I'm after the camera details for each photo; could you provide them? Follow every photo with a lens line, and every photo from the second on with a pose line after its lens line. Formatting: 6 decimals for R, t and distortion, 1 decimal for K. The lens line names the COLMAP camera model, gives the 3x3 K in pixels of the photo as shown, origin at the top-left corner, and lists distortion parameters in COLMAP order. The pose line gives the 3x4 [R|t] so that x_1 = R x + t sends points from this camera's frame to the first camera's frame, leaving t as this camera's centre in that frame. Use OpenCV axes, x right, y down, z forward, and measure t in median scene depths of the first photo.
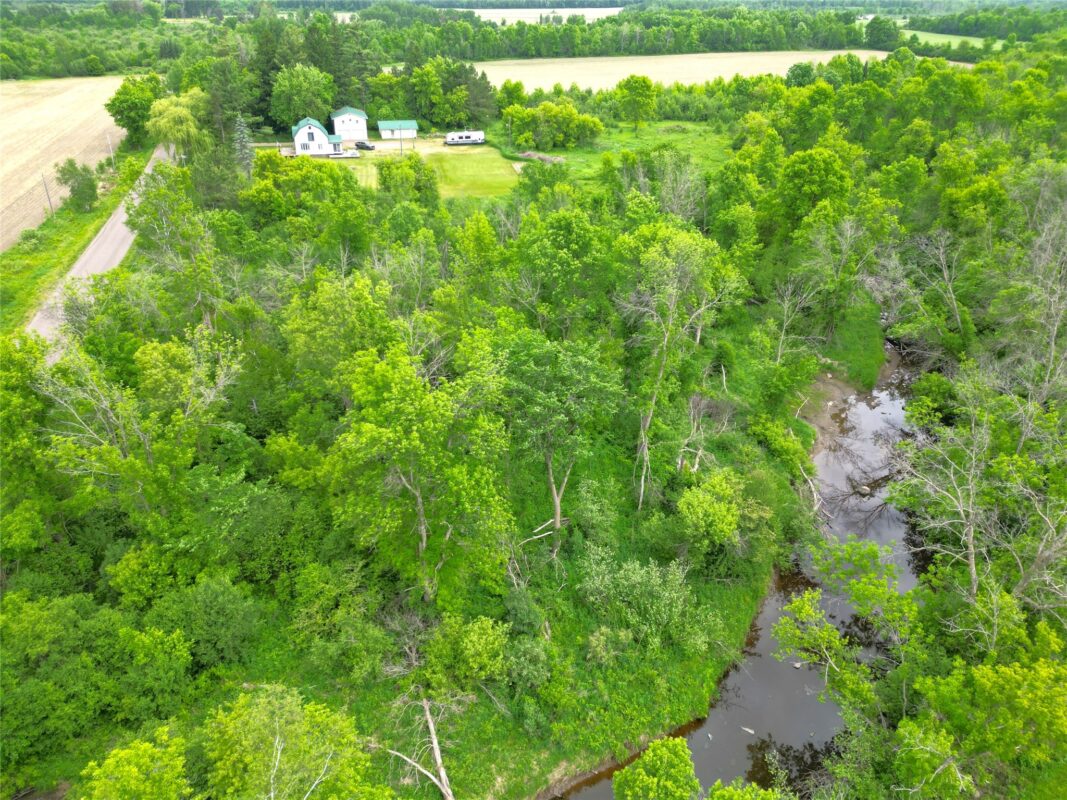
lens RADIAL K [[746.1, 0, 535.2], [0, 746.1, 403.1], [0, 0, 1]] dist [0.067617, -0.060463]
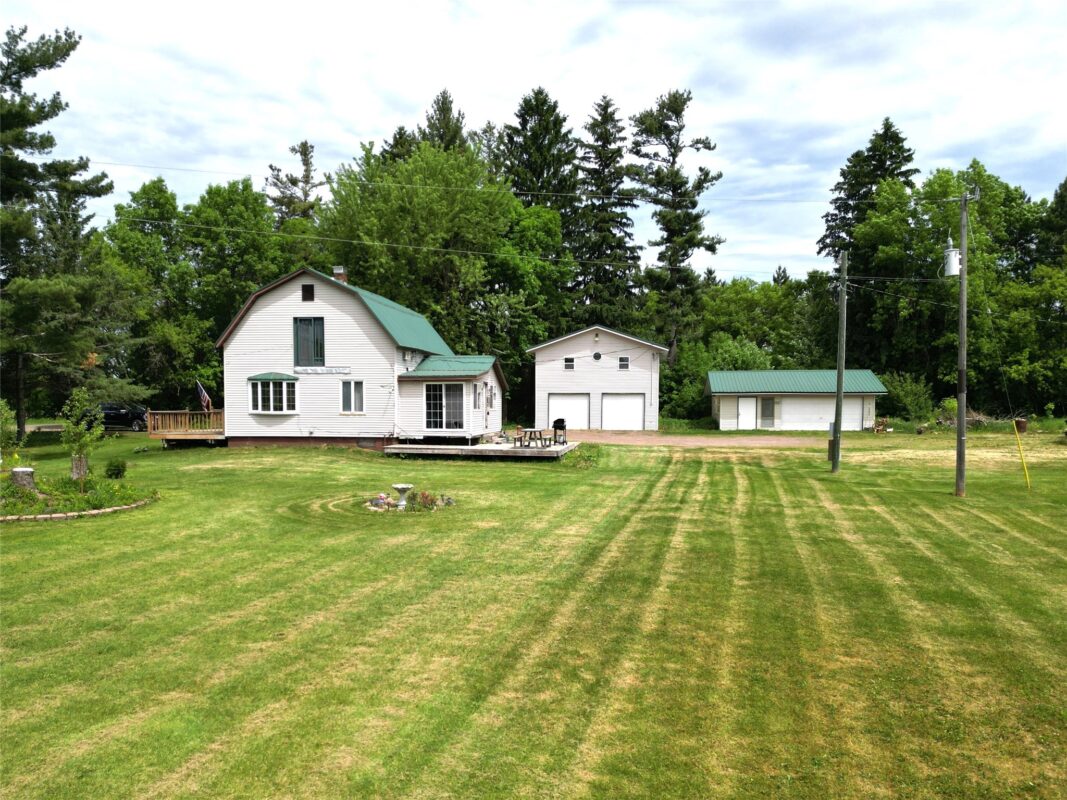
lens RADIAL K [[832.0, 0, 527.1], [0, 832.0, 444.4], [0, 0, 1]] dist [0.088742, -0.107039]
pose [[0.907899, 0.009523, -0.419080, -0.142269], [-0.190684, 0.899700, -0.392656, -0.223142], [0.373308, 0.436404, 0.818653, 0.734192]]
